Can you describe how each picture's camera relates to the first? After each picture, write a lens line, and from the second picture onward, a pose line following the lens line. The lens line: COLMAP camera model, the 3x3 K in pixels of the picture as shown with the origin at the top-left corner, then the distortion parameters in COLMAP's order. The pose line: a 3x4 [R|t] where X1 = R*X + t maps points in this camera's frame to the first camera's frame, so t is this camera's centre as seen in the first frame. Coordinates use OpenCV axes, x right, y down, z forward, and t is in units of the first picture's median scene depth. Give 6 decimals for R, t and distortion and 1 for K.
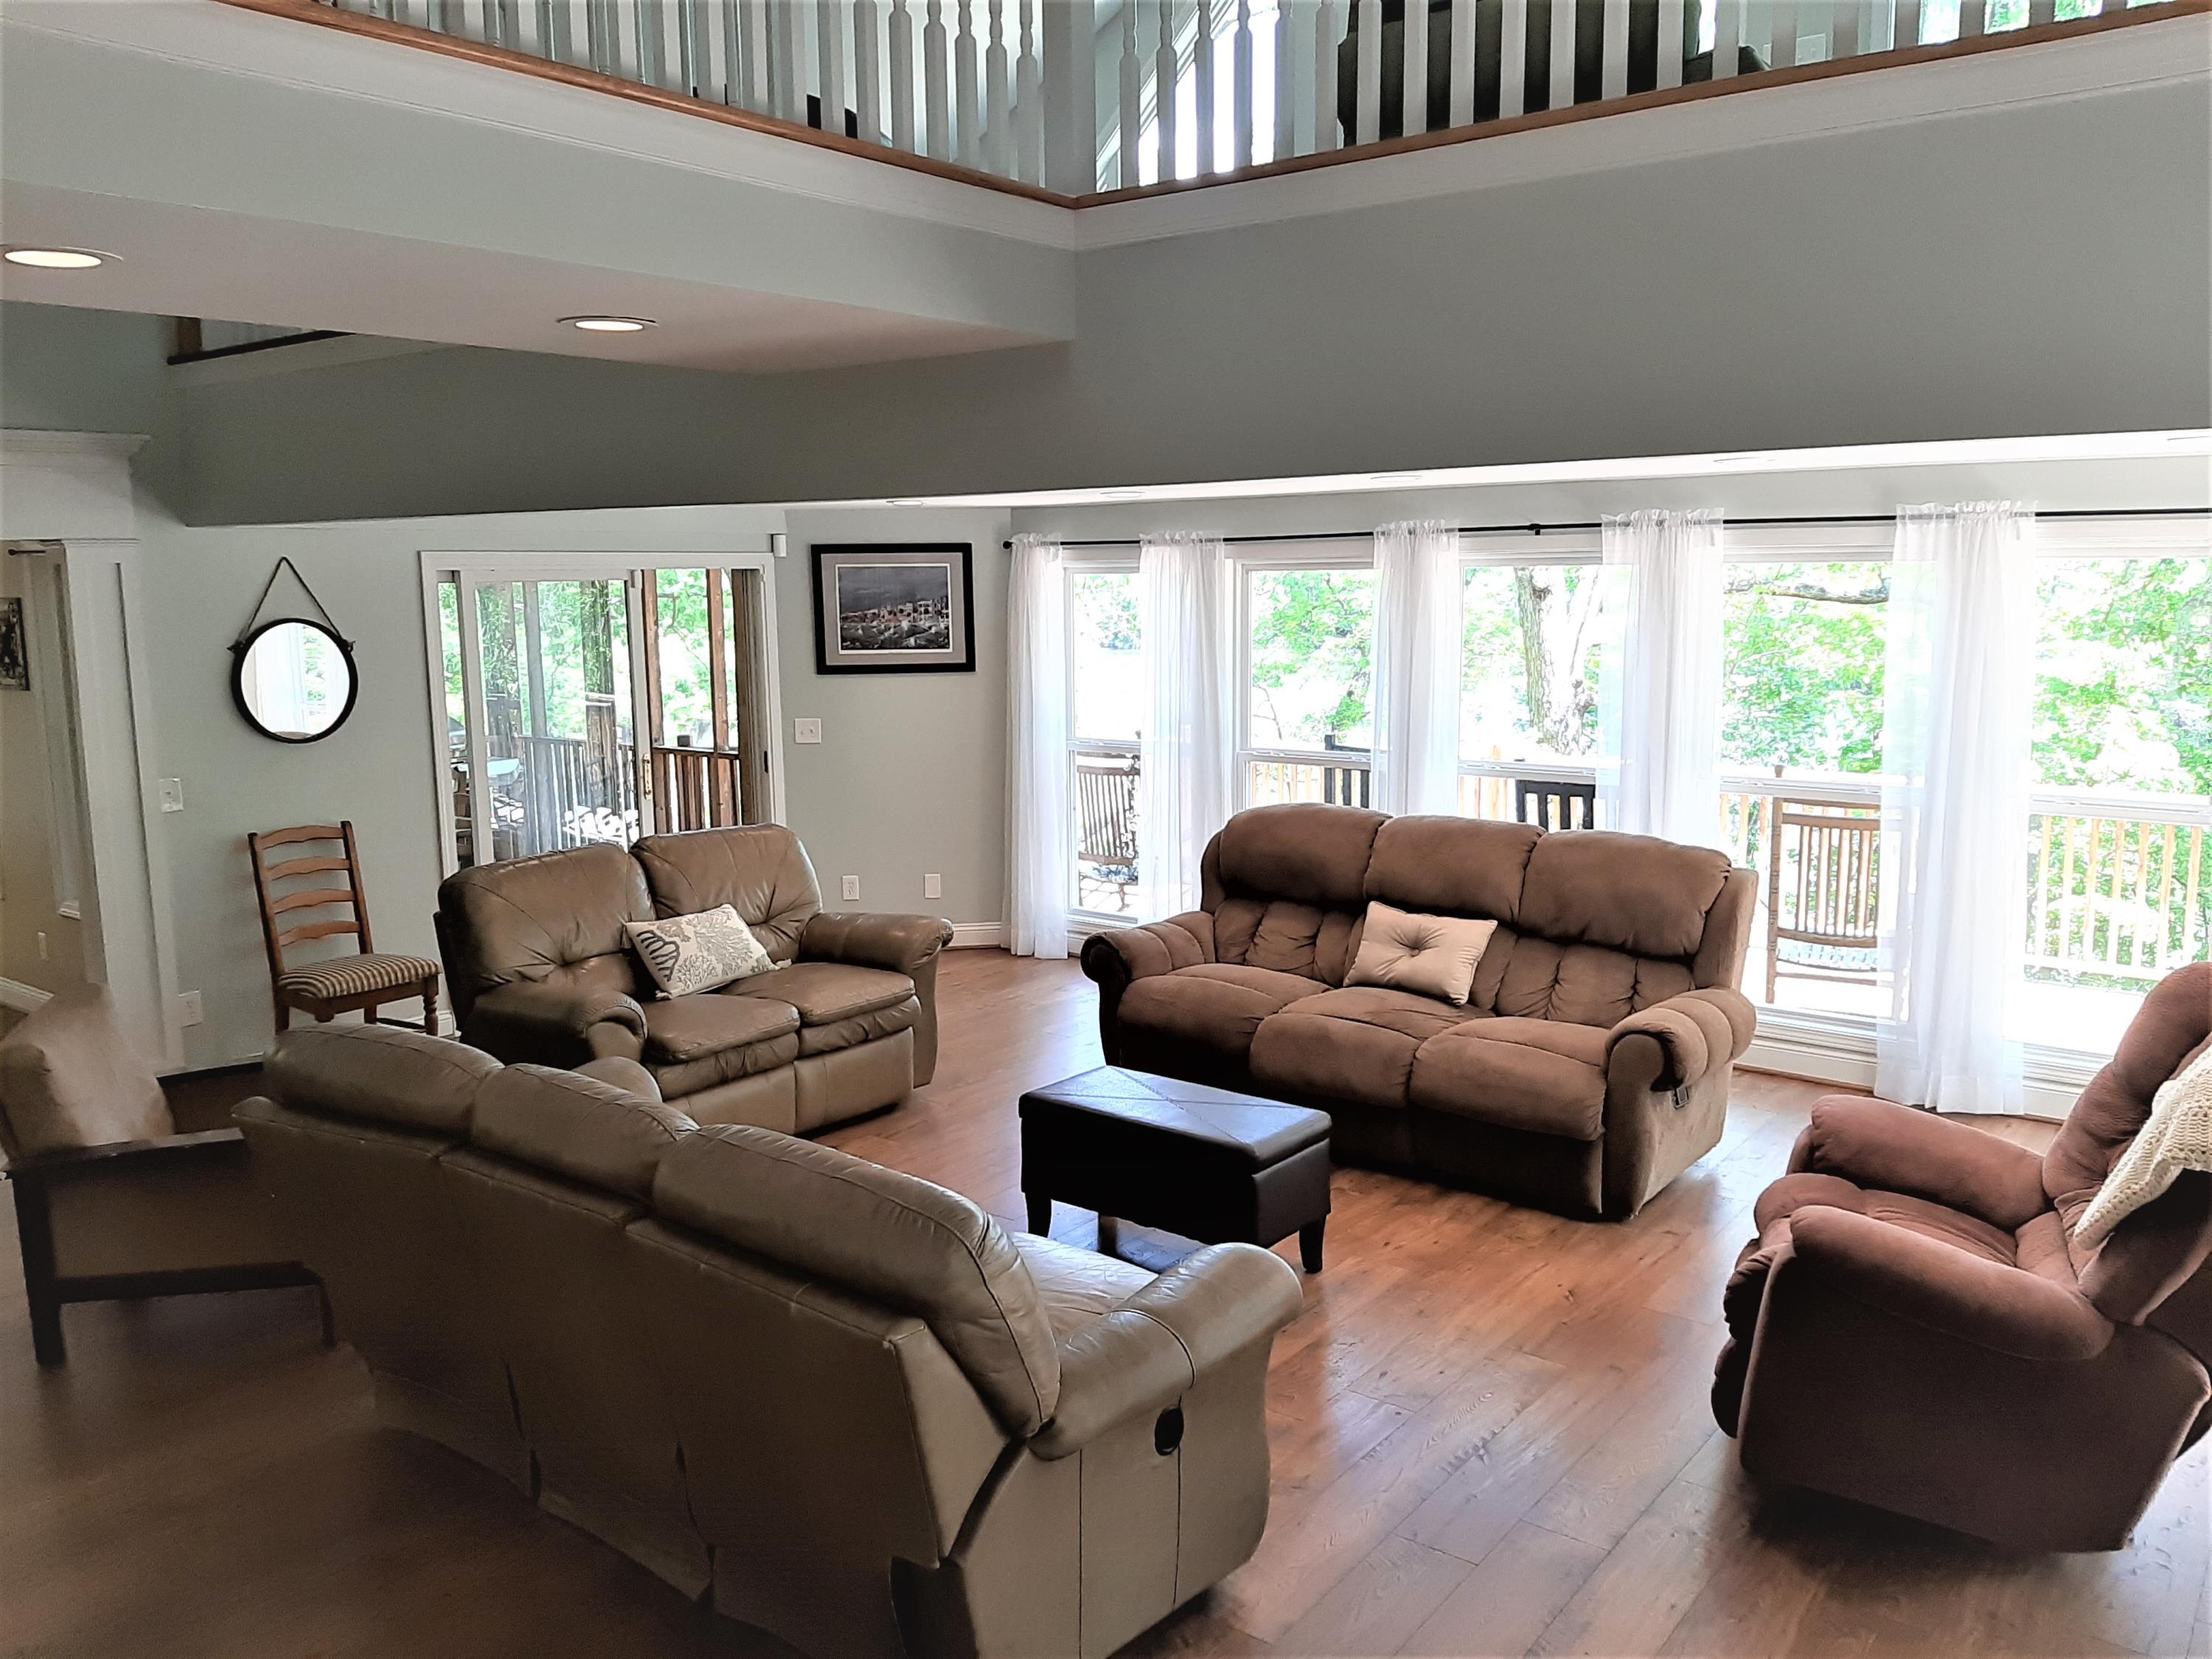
lens RADIAL K [[1710.5, 0, 1112.3], [0, 1710.5, 842.9], [0, 0, 1]] dist [0.005381, -0.004497]
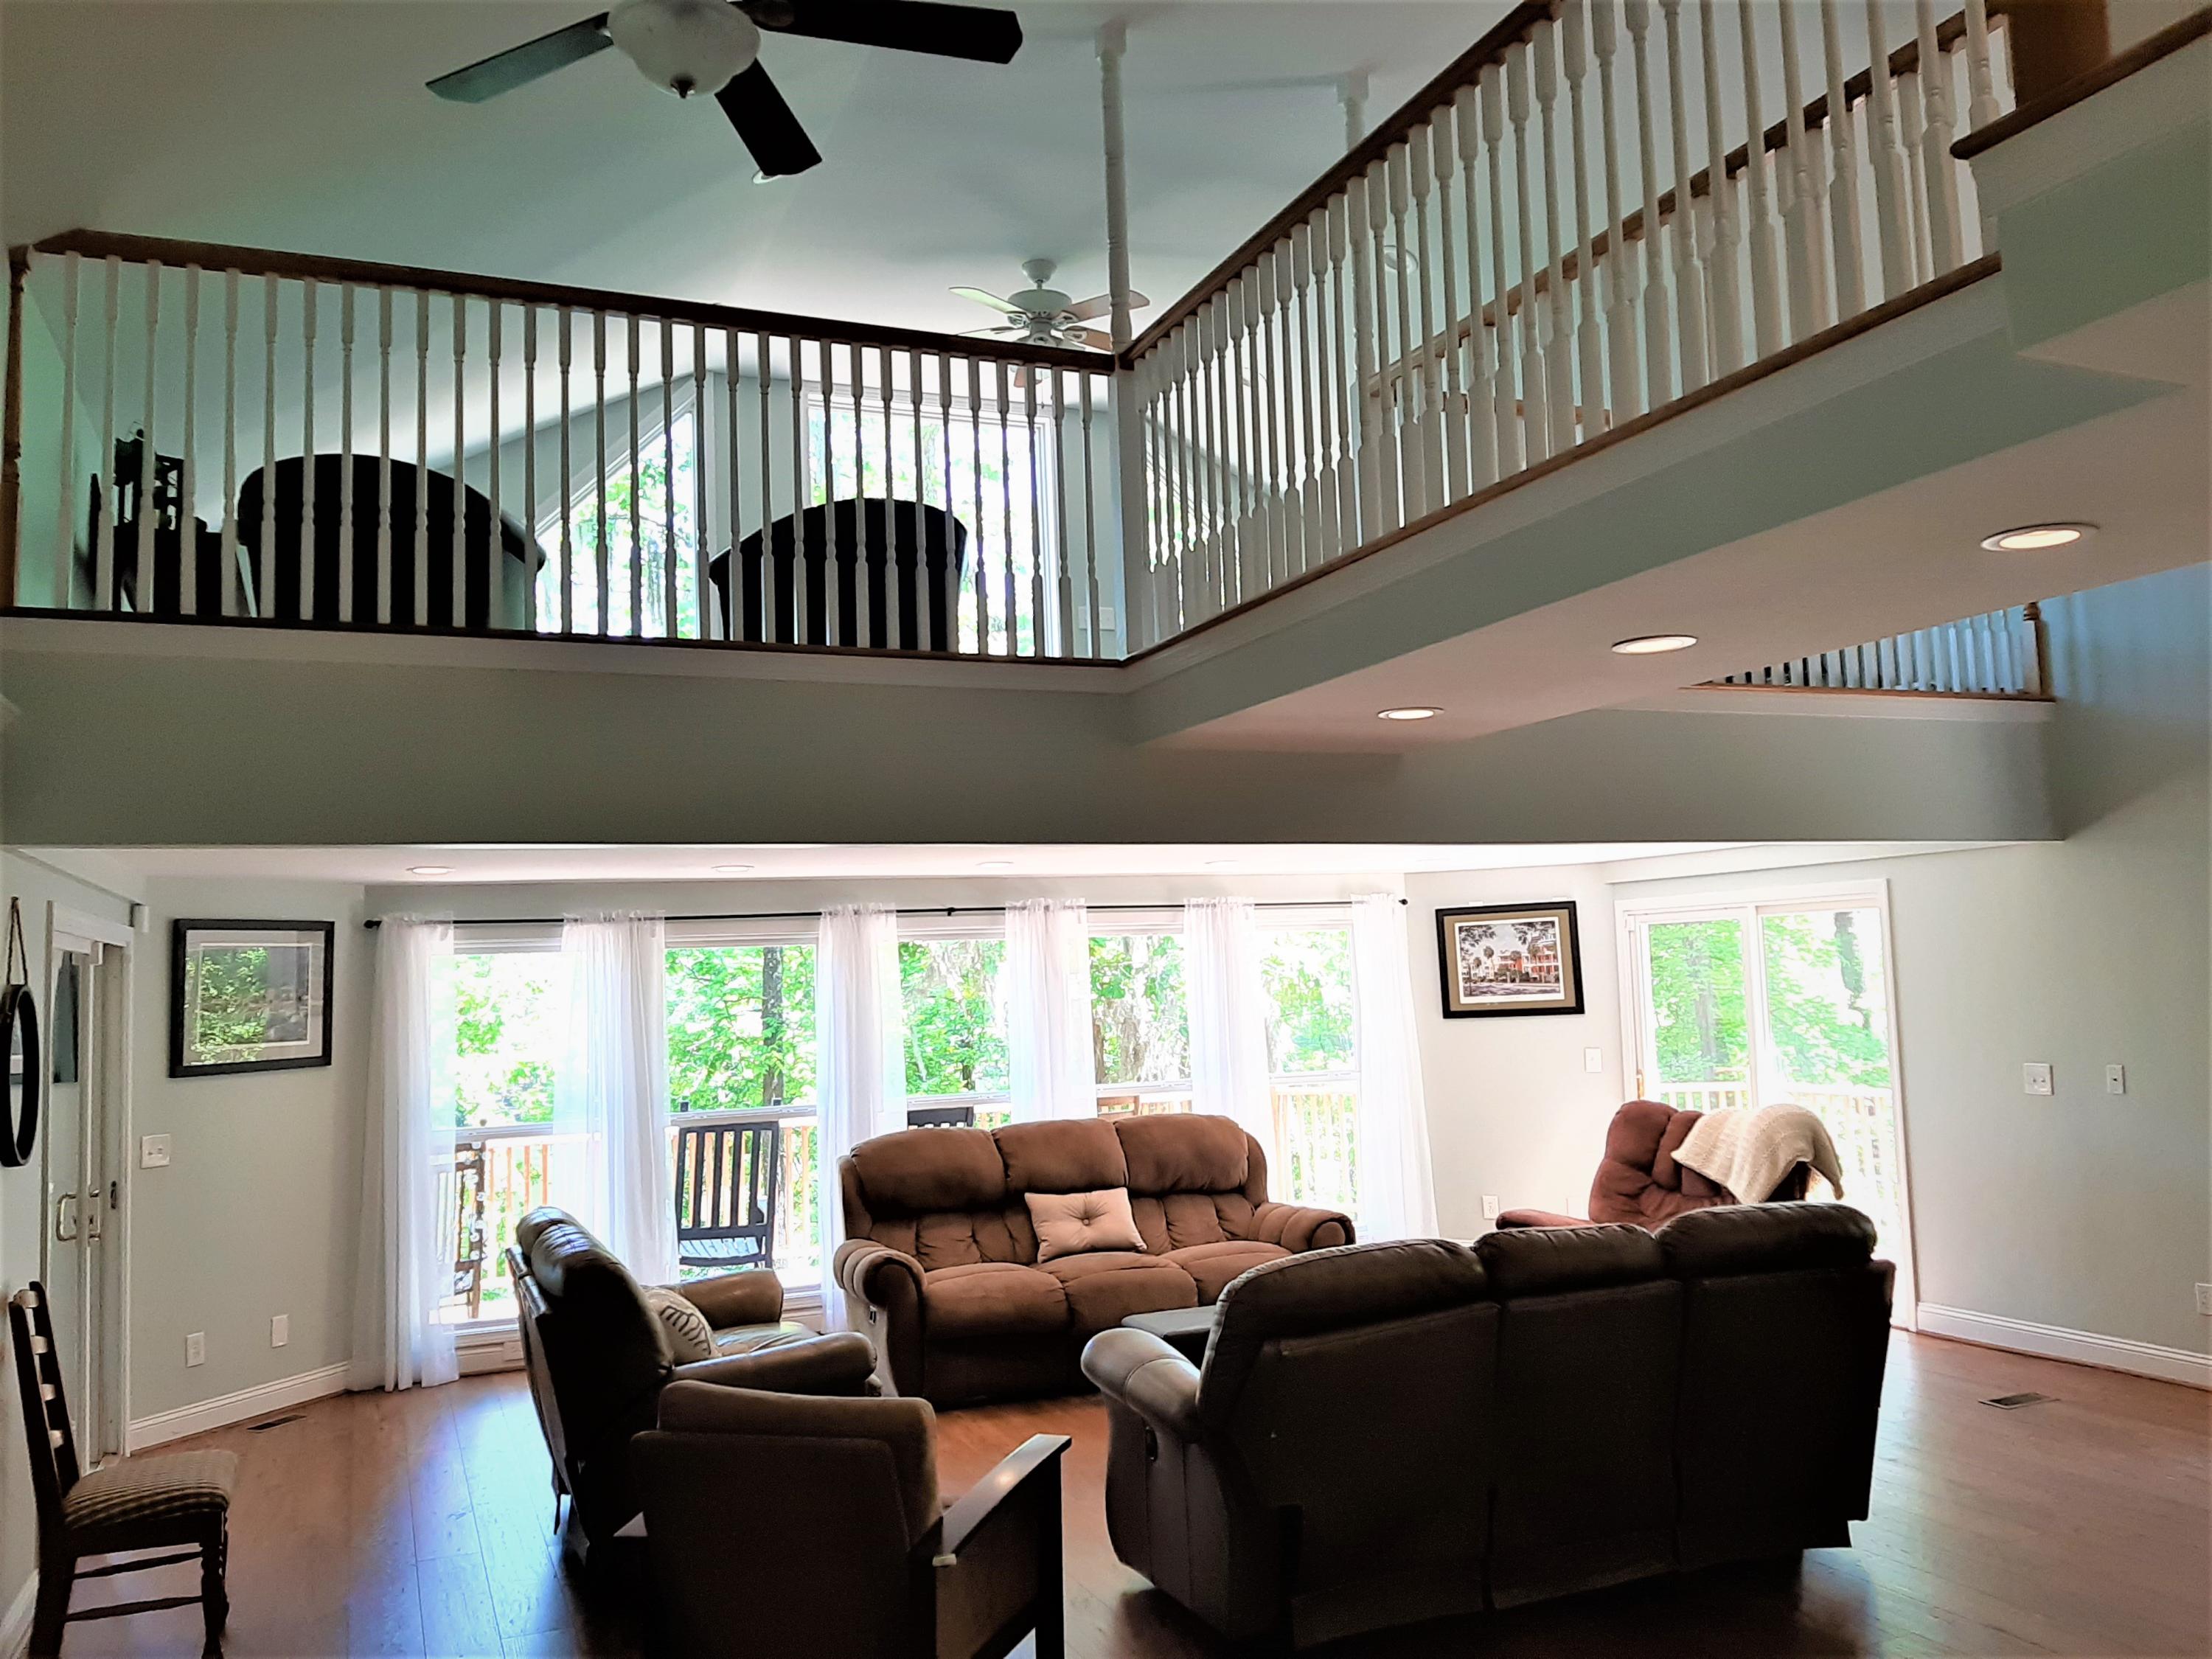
lens RADIAL K [[1710.5, 0, 1108.7], [0, 1710.5, 821.9], [0, 0, 1]] dist [0.005381, -0.004497]
pose [[0.462862, 0.074116, 0.883326, -0.744167], [0.168495, 0.970974, -0.169761, -0.006040], [-0.870269, 0.227412, 0.436939, 0.264638]]
